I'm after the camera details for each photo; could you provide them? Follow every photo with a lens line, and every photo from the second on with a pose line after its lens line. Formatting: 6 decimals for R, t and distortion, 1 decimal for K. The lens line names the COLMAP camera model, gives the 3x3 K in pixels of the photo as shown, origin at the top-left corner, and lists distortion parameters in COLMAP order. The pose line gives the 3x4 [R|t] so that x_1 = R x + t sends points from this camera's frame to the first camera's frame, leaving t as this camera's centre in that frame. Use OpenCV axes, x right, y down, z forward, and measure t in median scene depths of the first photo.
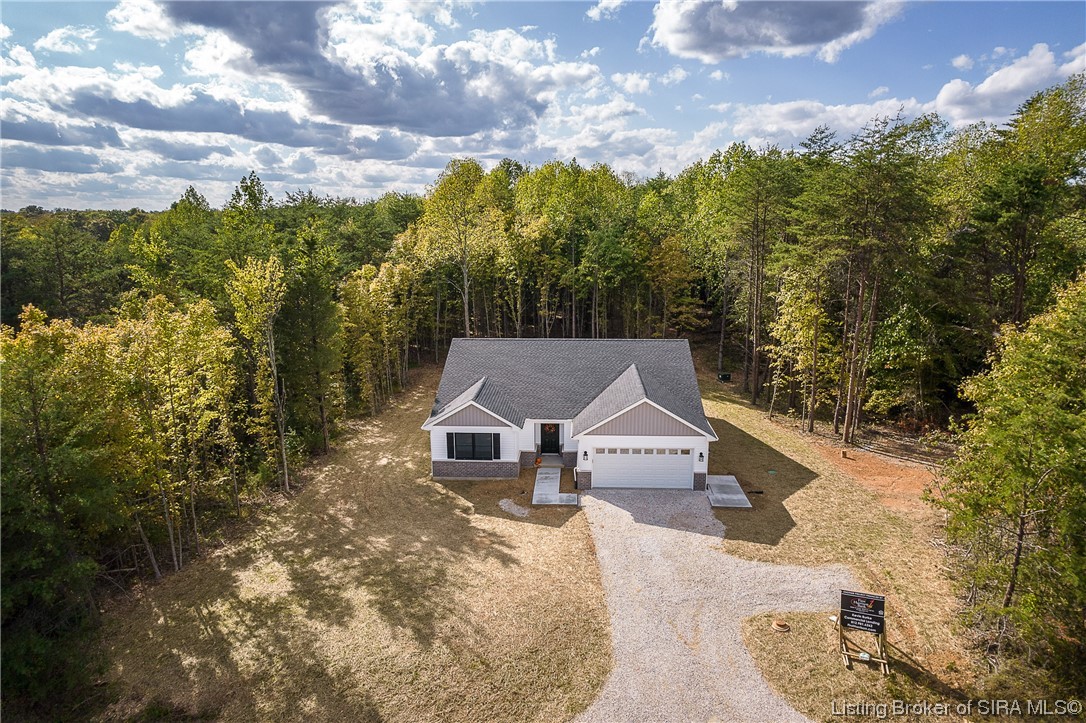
lens RADIAL K [[694.3, 0, 545.9], [0, 694.3, 360.3], [0, 0, 1]] dist [-0.072360, 0.059461]
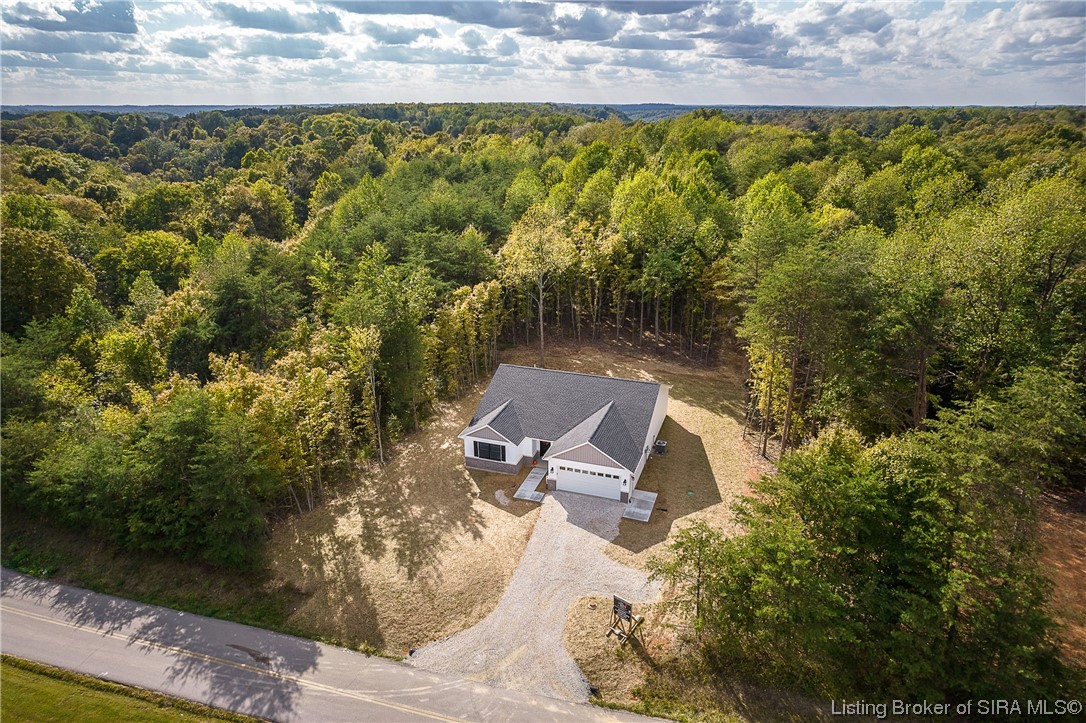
lens RADIAL K [[694.3, 0, 536.1], [0, 694.3, 372.6], [0, 0, 1]] dist [-0.072360, 0.059461]
pose [[0.957943, 0.102417, -0.268060, 0.409367], [-0.055000, 0.982351, 0.178776, -0.346049], [0.281638, -0.156514, 0.946670, -0.432337]]
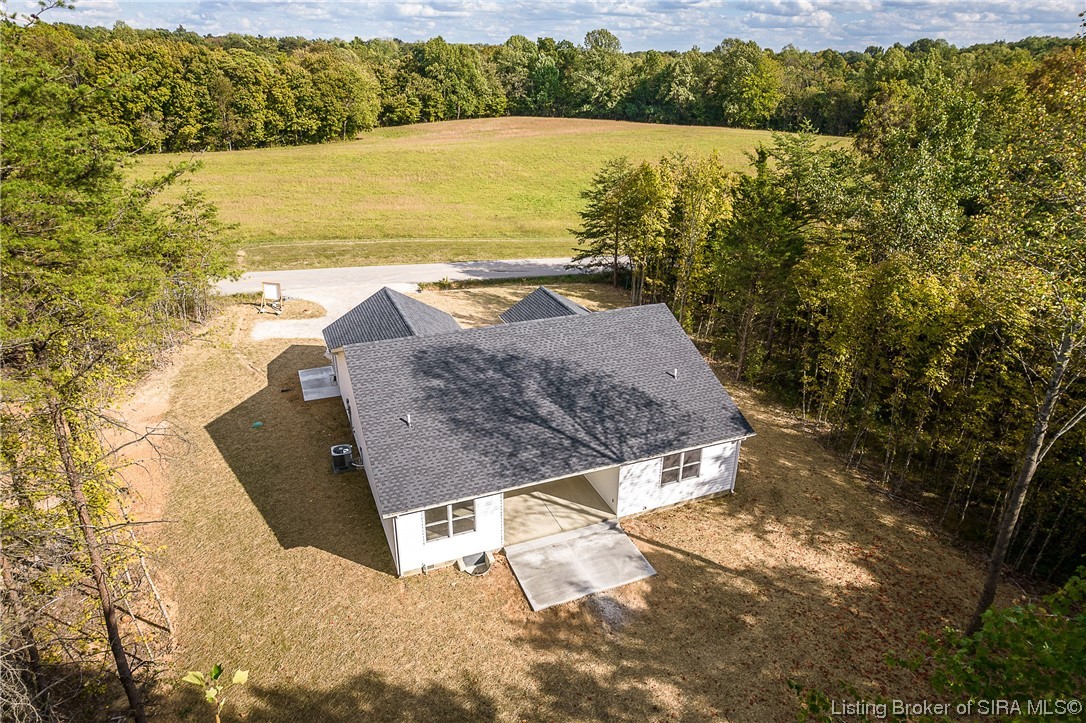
lens RADIAL K [[694.3, 0, 542.1], [0, 694.3, 360.0], [0, 0, 1]] dist [-0.072360, 0.059461]
pose [[-0.900409, 0.169406, -0.400706, 0.358650], [-0.099783, 0.816095, 0.569238, -0.481308], [0.423447, 0.552530, -0.717916, 1.876006]]
